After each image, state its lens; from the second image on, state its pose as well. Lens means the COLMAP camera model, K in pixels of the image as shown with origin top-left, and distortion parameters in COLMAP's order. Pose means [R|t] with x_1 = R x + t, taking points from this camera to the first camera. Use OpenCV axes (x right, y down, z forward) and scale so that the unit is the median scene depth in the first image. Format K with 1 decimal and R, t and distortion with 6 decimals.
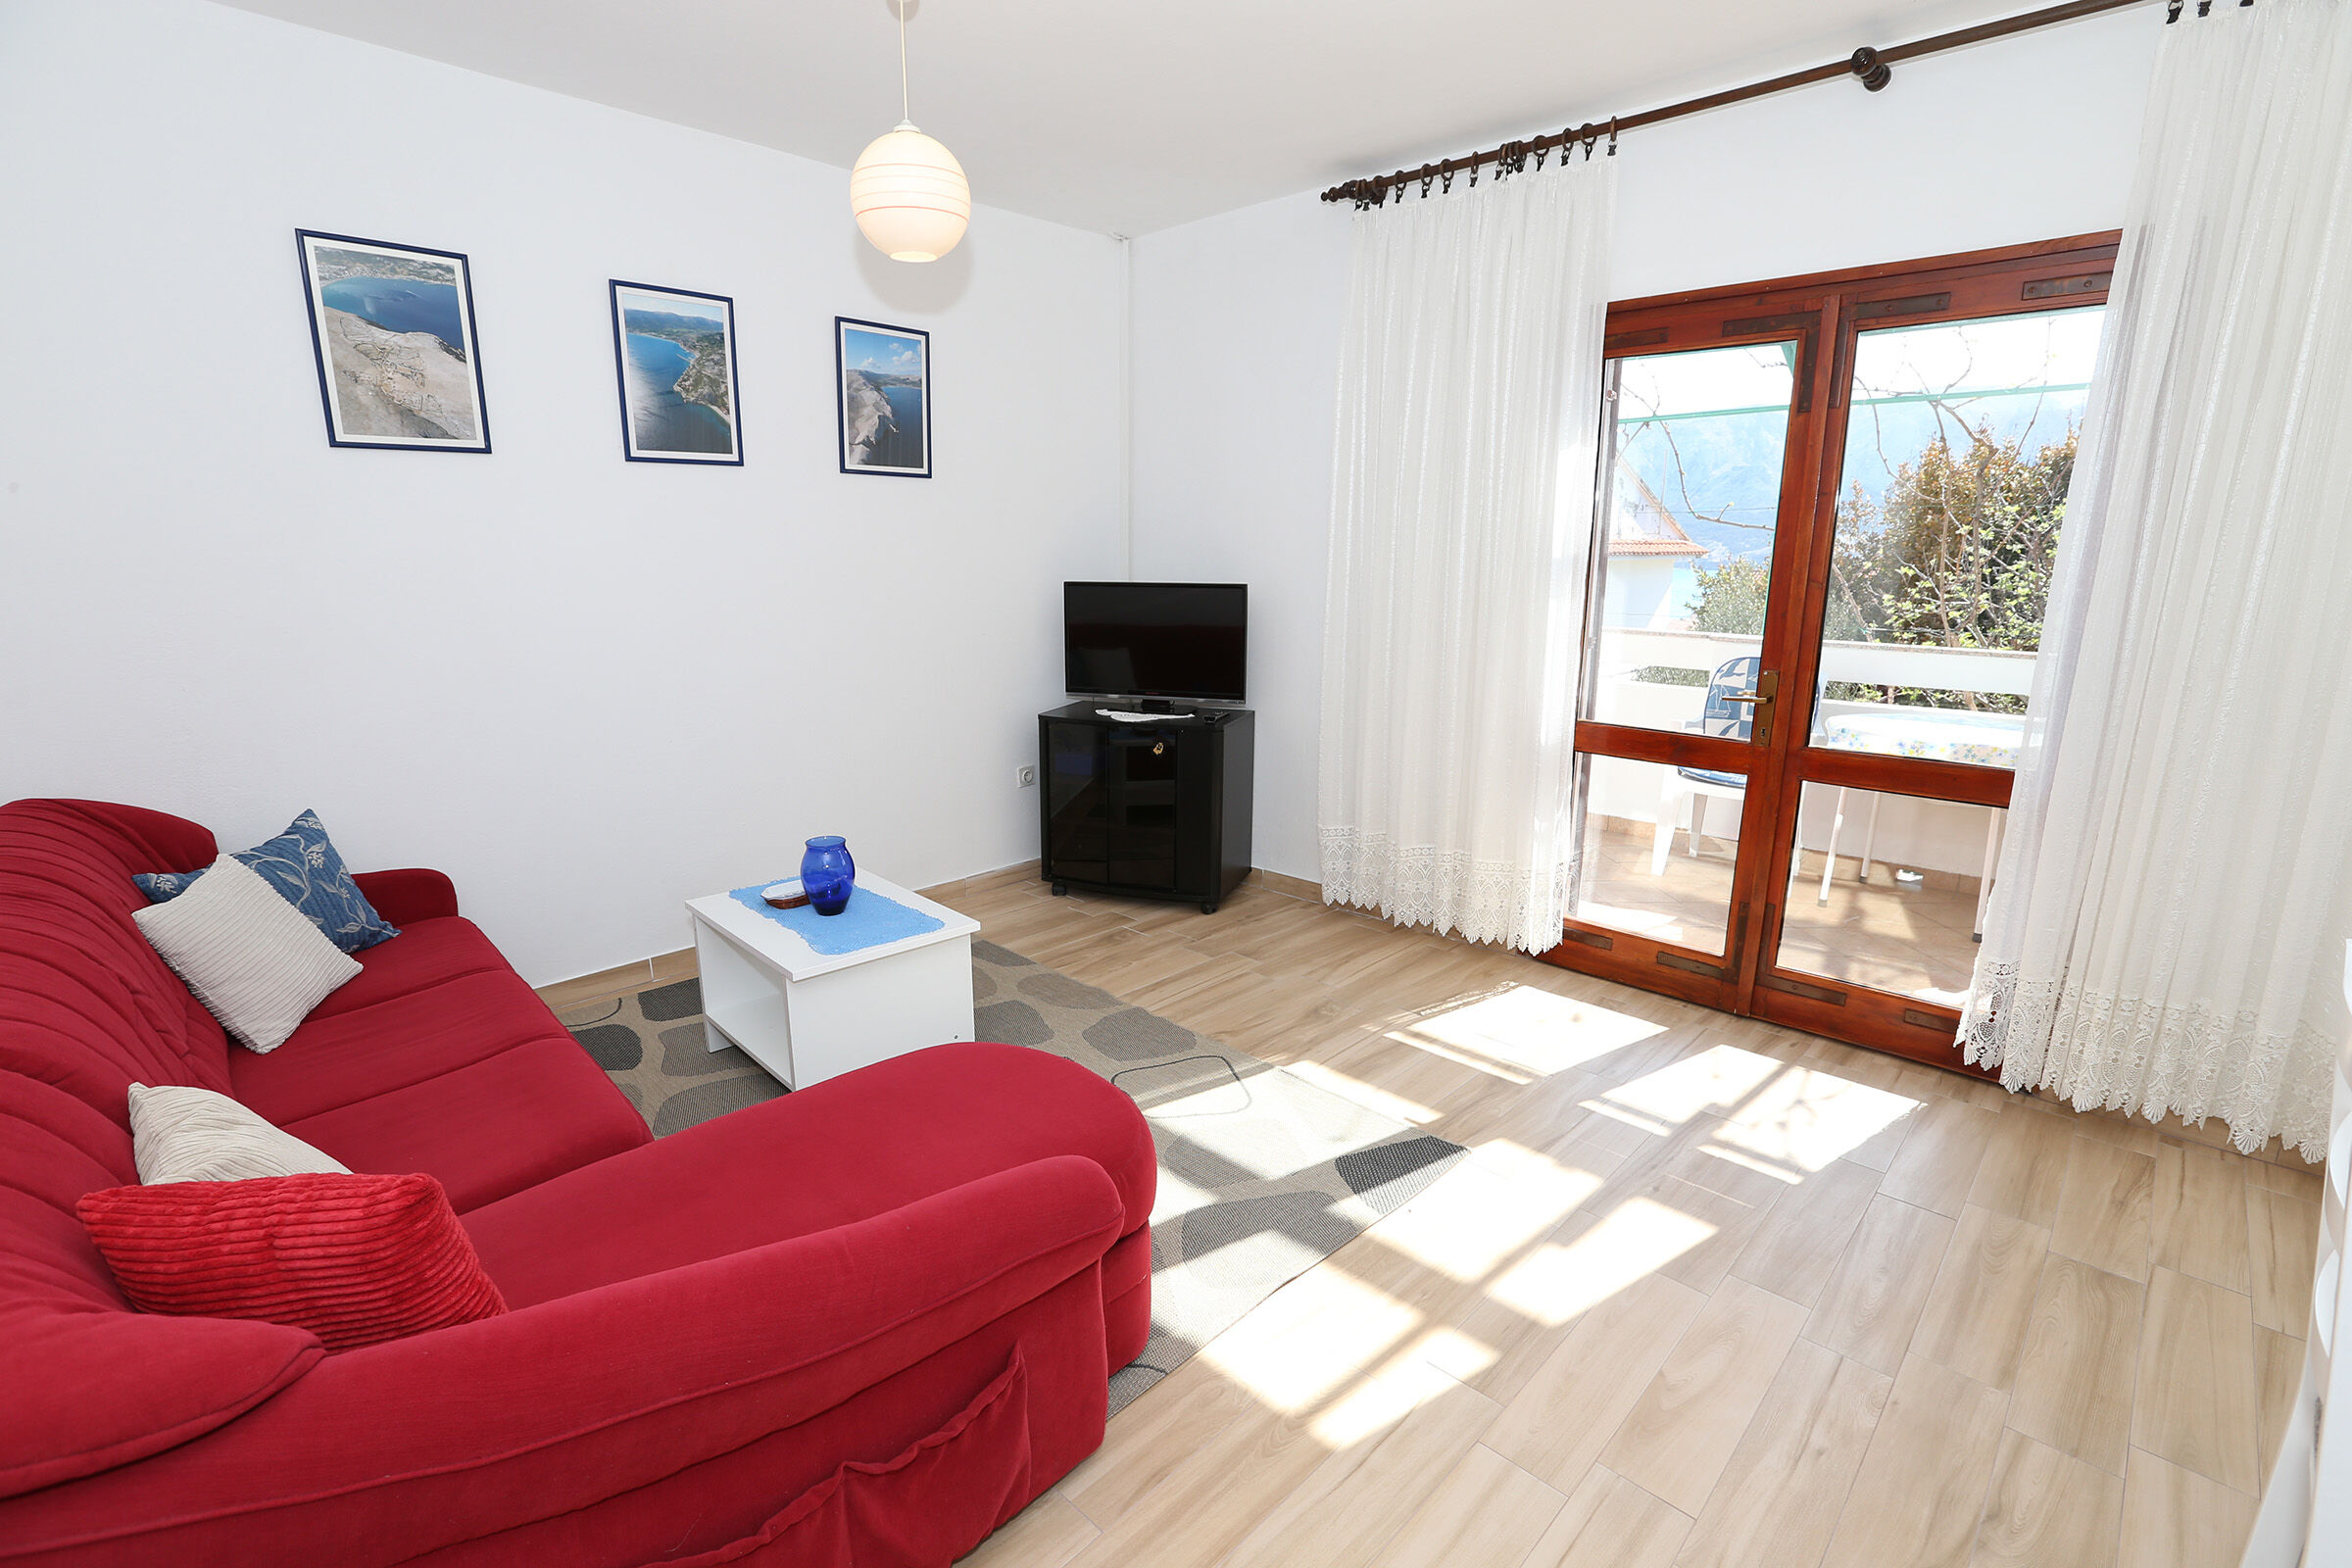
lens RADIAL K [[1071.4, 0, 1176.9], [0, 1071.4, 795.7], [0, 0, 1]] dist [-0.056199, 0.021082]
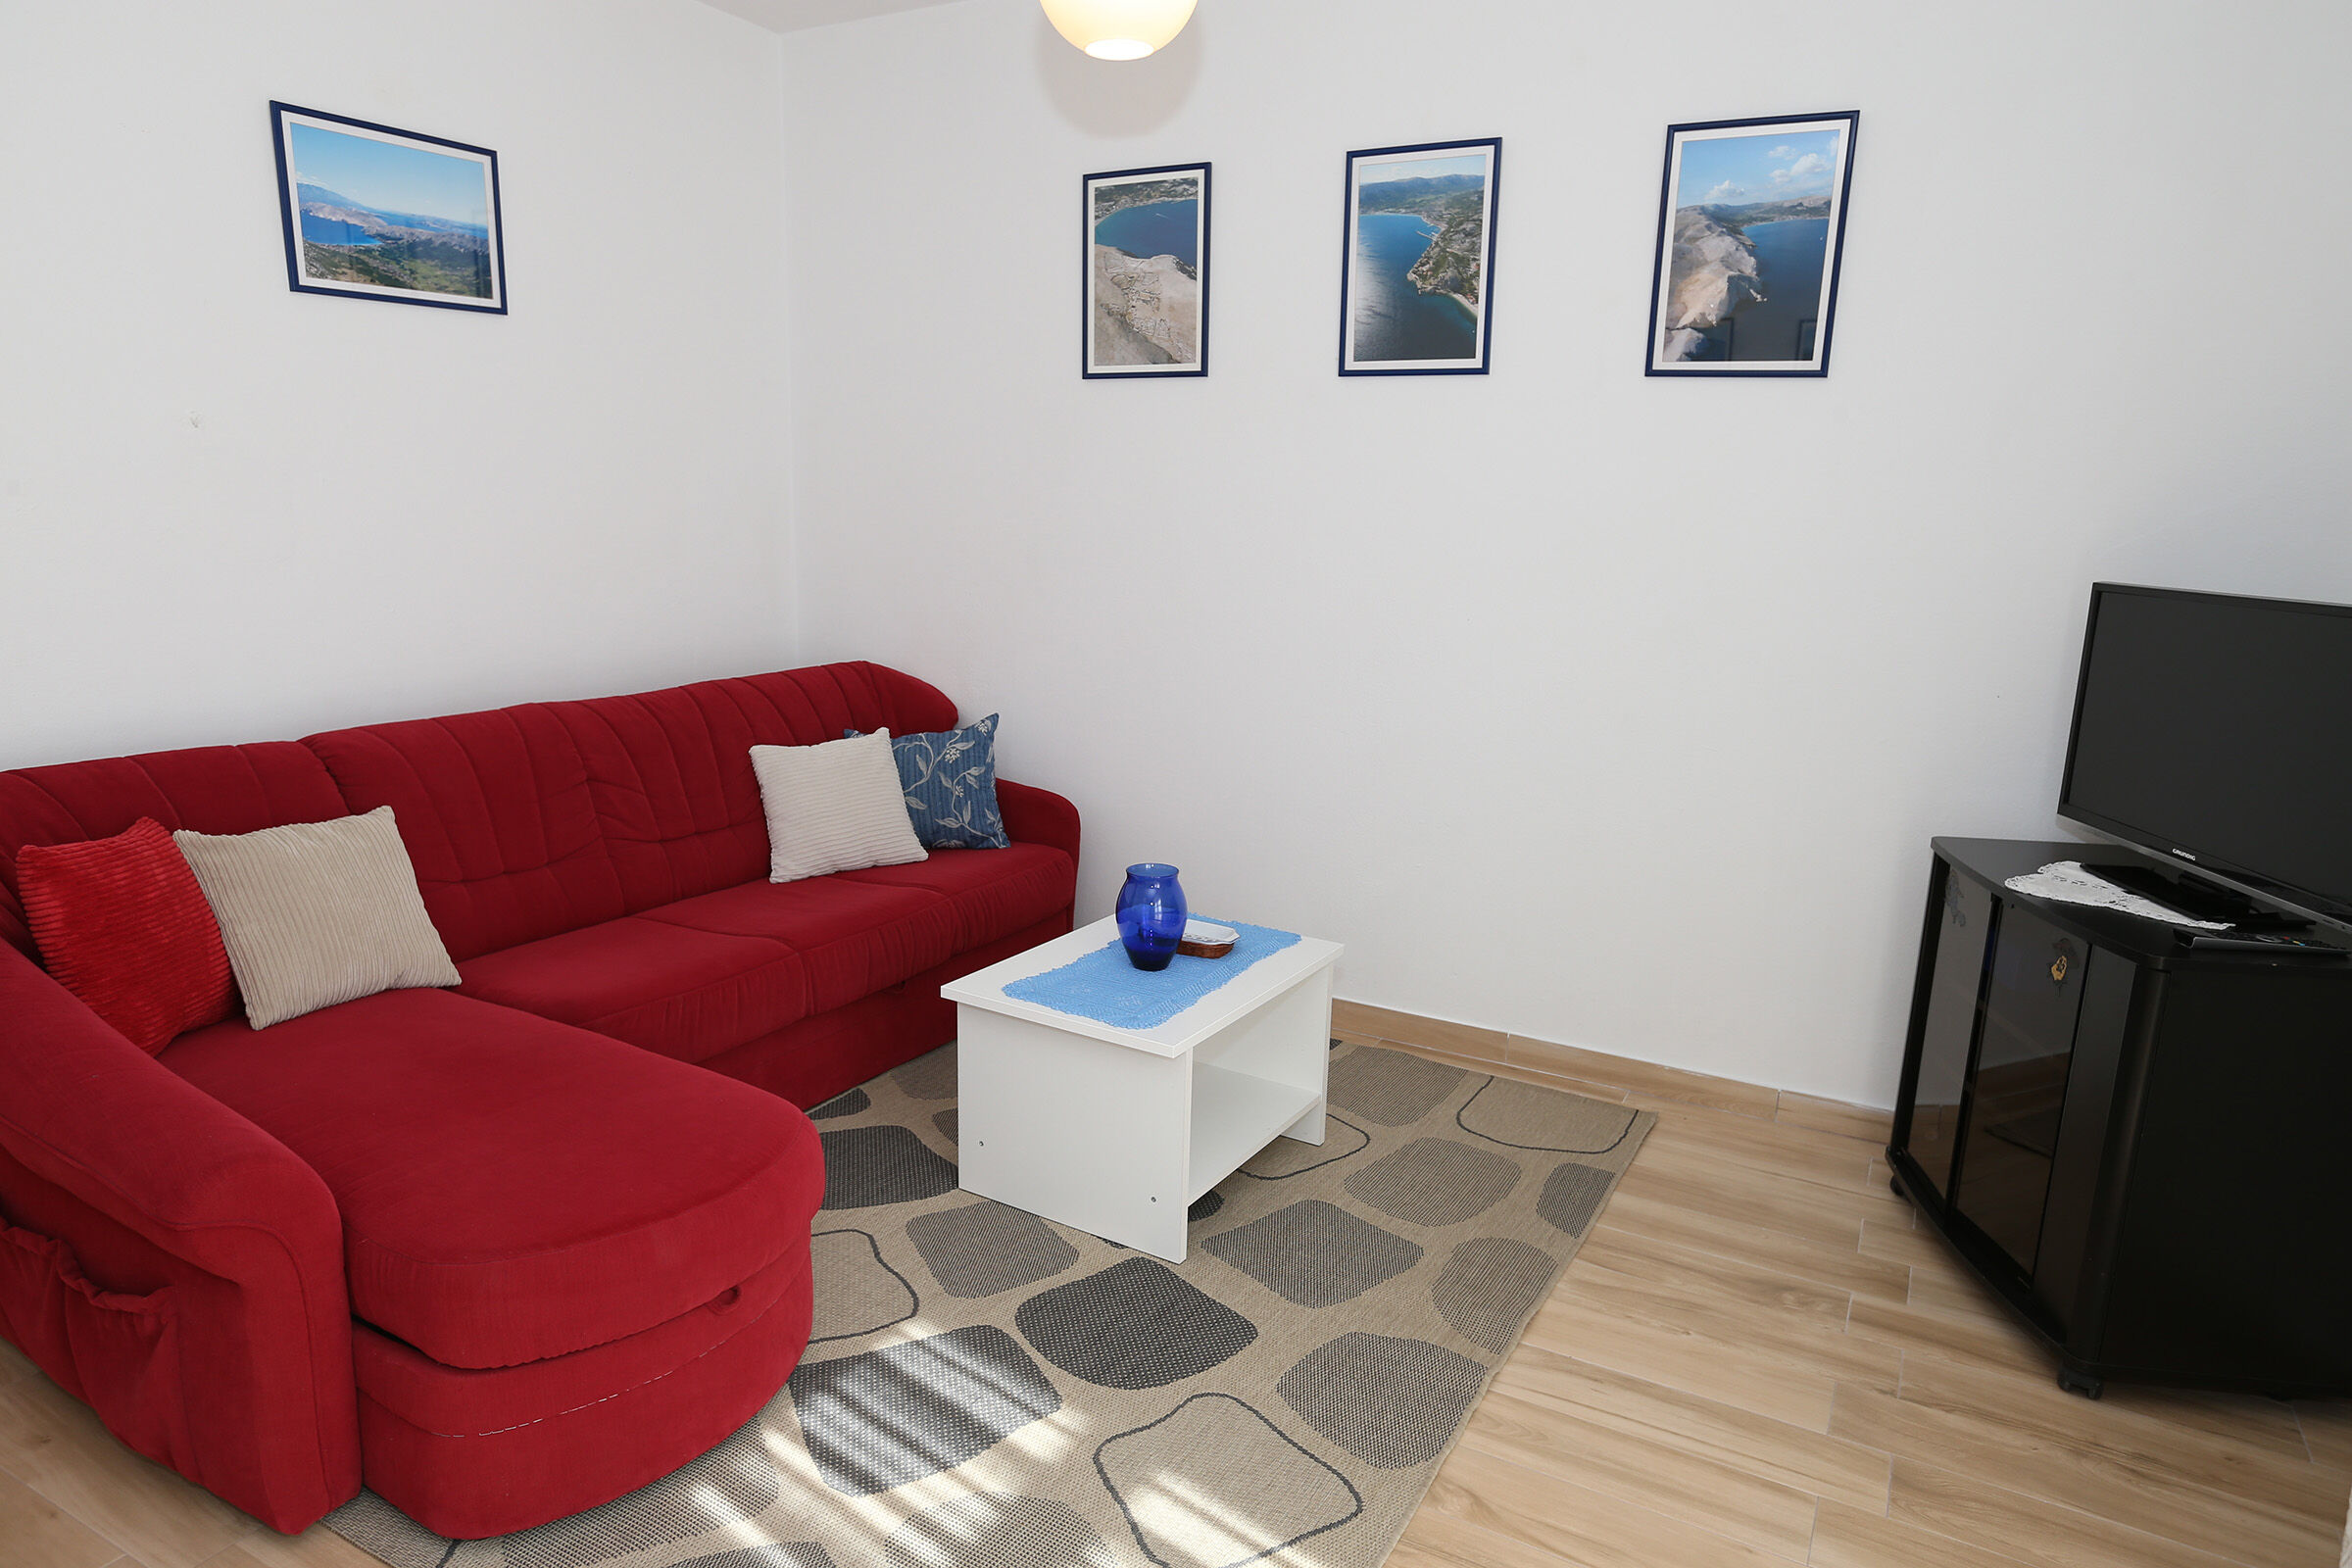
lens RADIAL K [[1429.9, 0, 1174.5], [0, 1429.9, 793.9], [0, 0, 1]] dist [-0.059484, 0.064674]
pose [[0.261639, 0.201038, -0.943996, 0.505190], [-0.246078, 0.959638, 0.136166, -0.123119], [0.933269, 0.196670, 0.300549, 0.589597]]
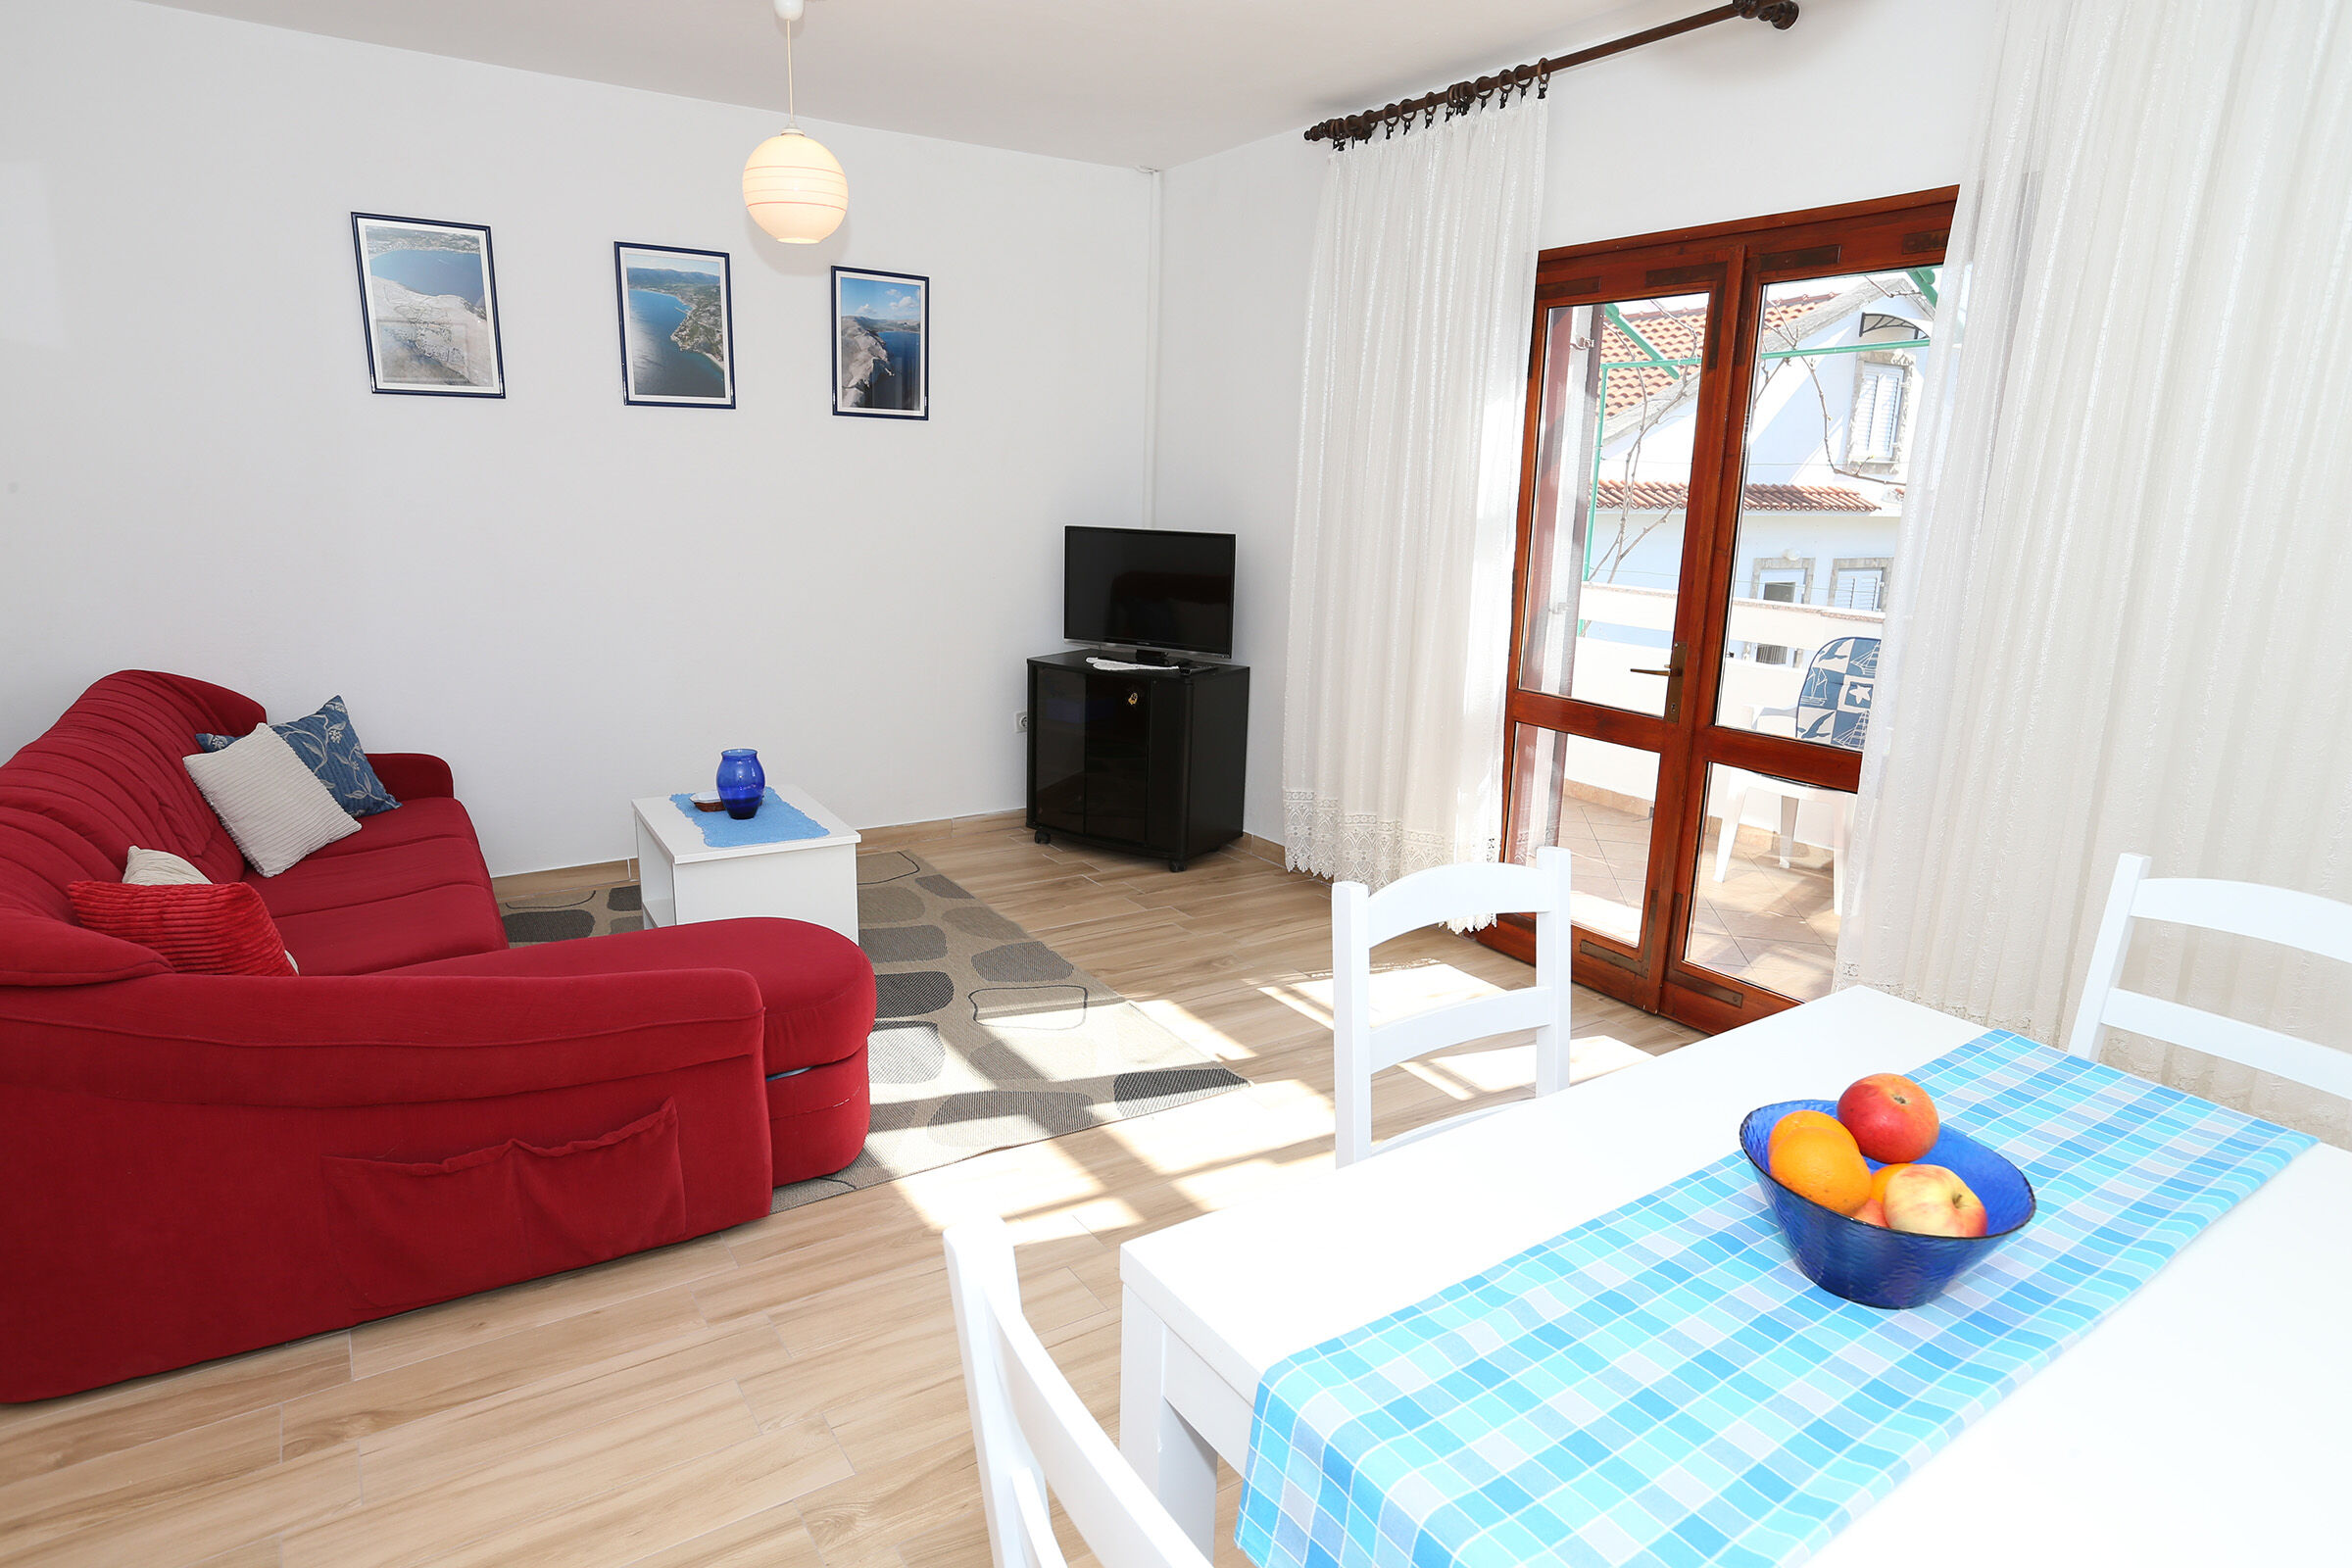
lens RADIAL K [[1314.7, 0, 1176.6], [0, 1314.7, 790.3], [0, 0, 1]] dist [-0.049657, 0.039644]
pose [[0.975744, 0.072043, -0.206720, 0.338739], [-0.071193, 0.997396, 0.011553, 0.028301], [0.207014, 0.003444, 0.978332, -0.208017]]
